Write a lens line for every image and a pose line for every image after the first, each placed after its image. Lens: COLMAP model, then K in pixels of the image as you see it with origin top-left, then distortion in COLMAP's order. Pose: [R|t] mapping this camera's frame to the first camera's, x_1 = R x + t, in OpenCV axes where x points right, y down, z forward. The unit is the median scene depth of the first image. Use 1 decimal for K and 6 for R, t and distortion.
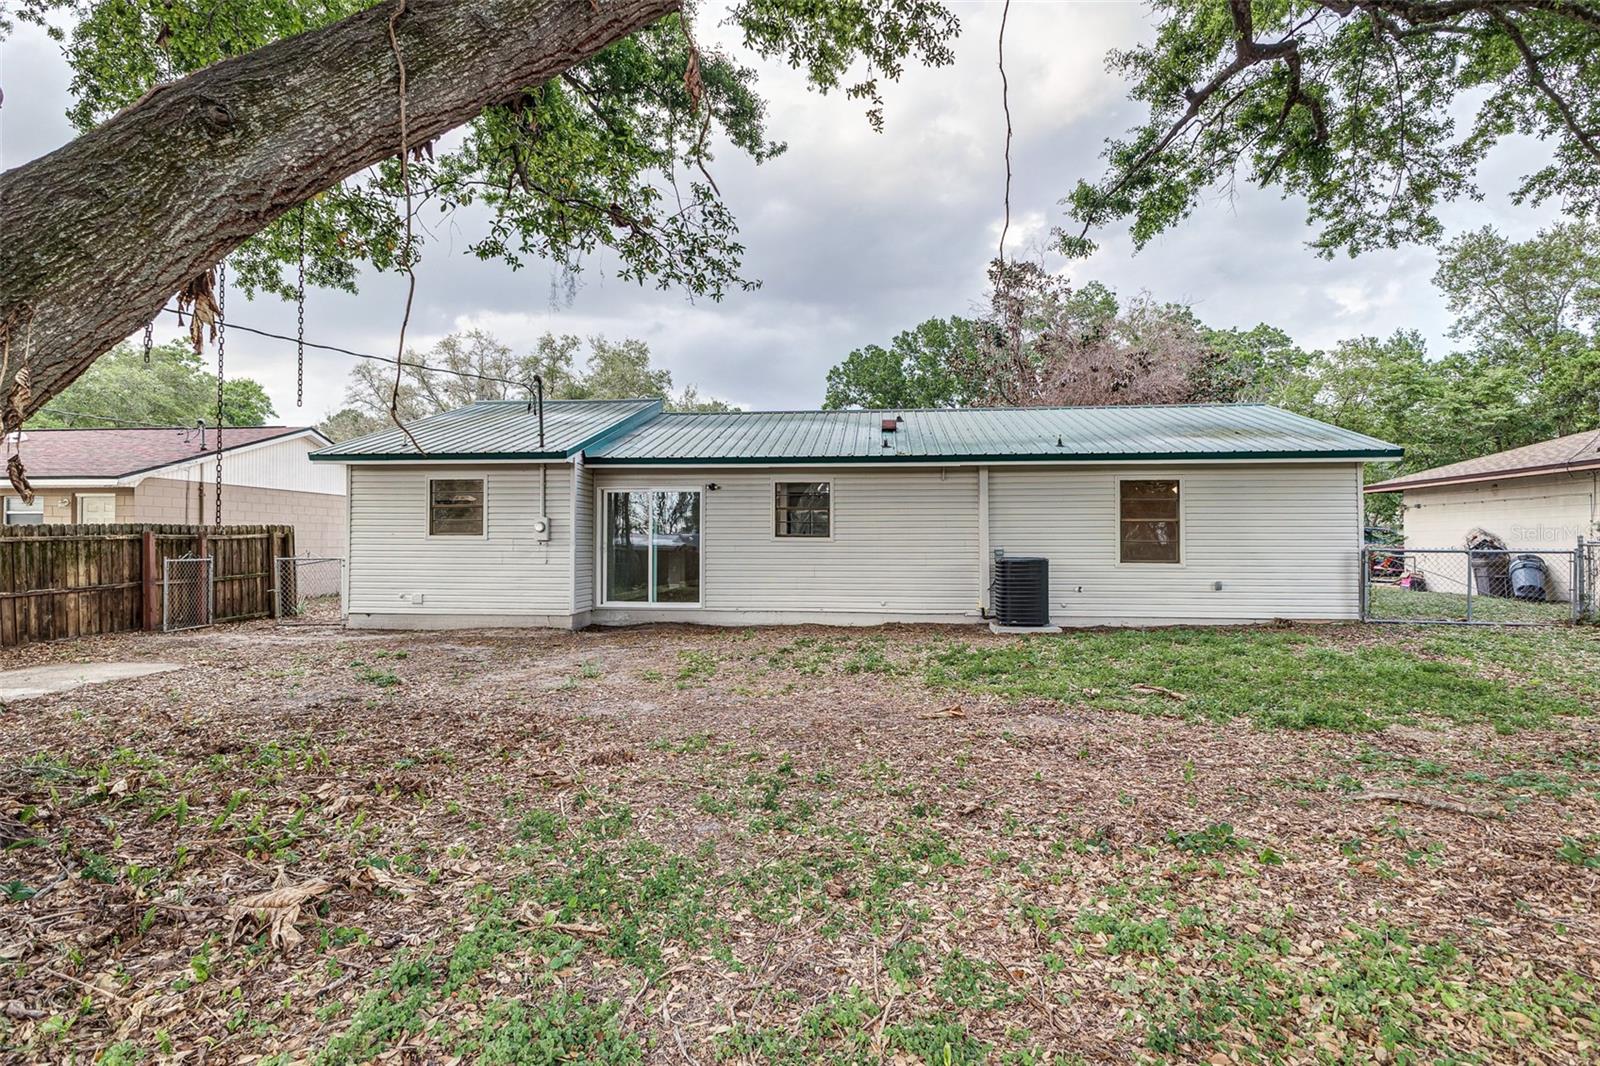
lens RADIAL K [[779.0, 0, 800.6], [0, 779.0, 525.8], [0, 0, 1]] dist [-0.001019, 0.000223]
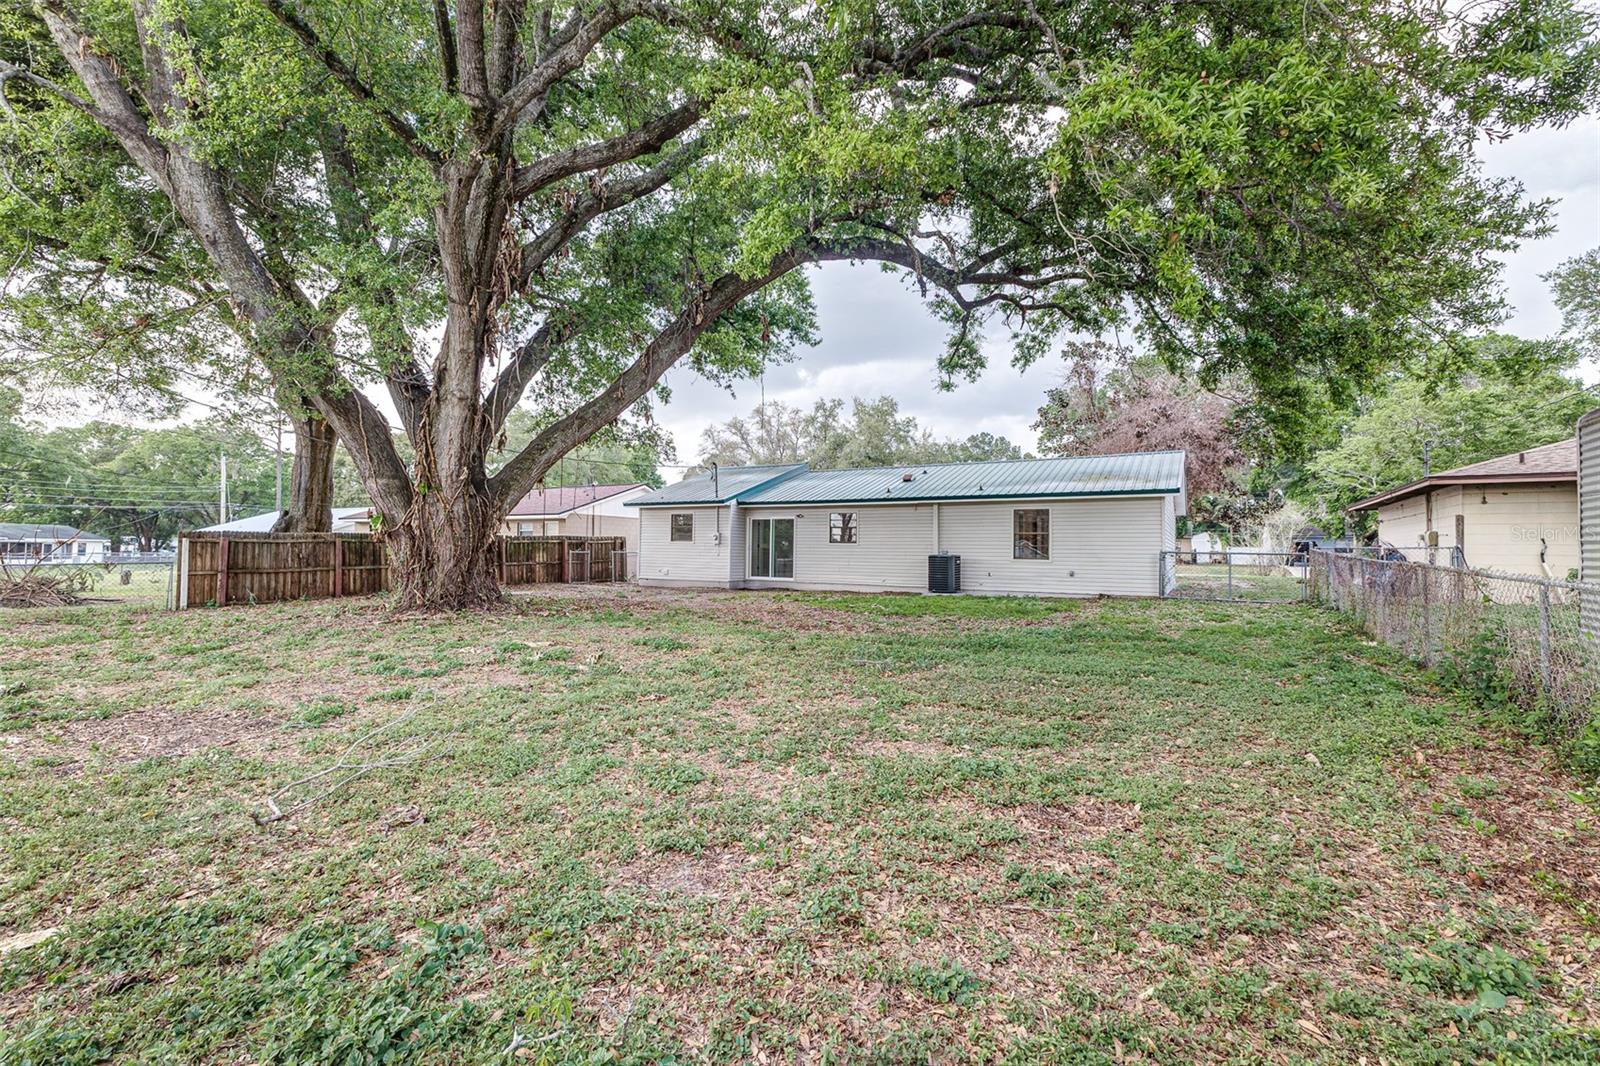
lens RADIAL K [[692.5, 0, 799.4], [0, 692.5, 535.4], [0, 0, 1]] dist [0.013278, -0.002653]
pose [[0.910743, 0.000577, -0.412973, 0.579484], [-0.002761, 0.999985, -0.004692, 0.004427], [0.412964, 0.005413, 0.910731, -0.520458]]
